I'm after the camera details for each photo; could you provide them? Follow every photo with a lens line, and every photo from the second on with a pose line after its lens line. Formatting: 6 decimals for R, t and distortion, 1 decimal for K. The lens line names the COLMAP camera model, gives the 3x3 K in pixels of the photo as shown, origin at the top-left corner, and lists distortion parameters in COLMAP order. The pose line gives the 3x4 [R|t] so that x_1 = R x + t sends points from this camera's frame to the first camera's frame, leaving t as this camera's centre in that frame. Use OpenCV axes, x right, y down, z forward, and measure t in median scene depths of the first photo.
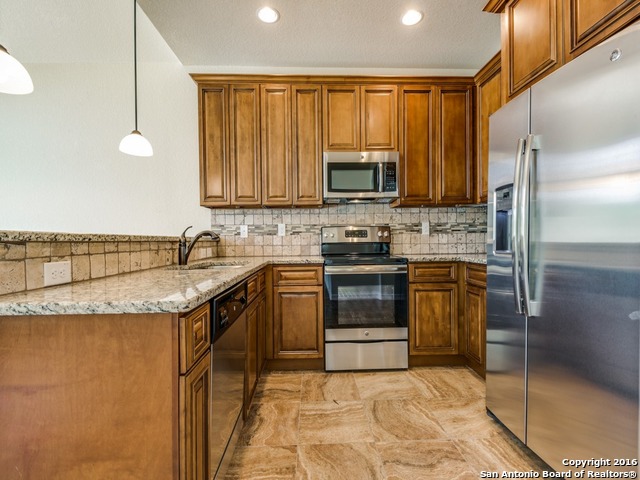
lens RADIAL K [[295.8, 0, 325.2], [0, 295.8, 240.3], [0, 0, 1]] dist [0.009147, -0.008912]
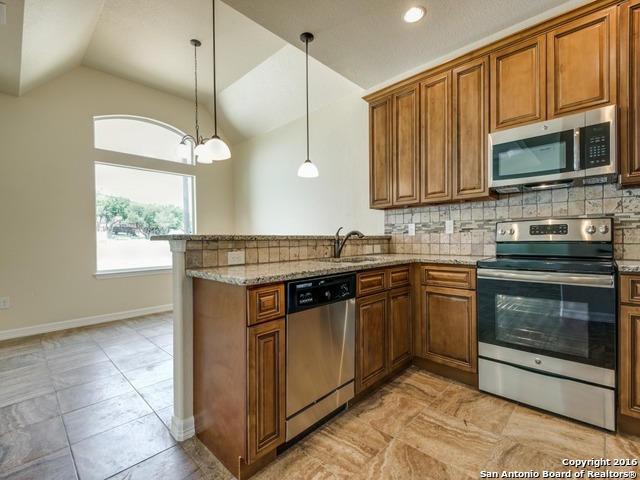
lens RADIAL K [[295.8, 0, 319.3], [0, 295.8, 238.4], [0, 0, 1]] dist [0.009147, -0.008912]
pose [[0.684171, 0.001467, -0.729320, 0.299514], [0.002544, 0.999987, 0.004398, -0.004956], [0.729317, -0.004865, 0.684159, 0.067155]]
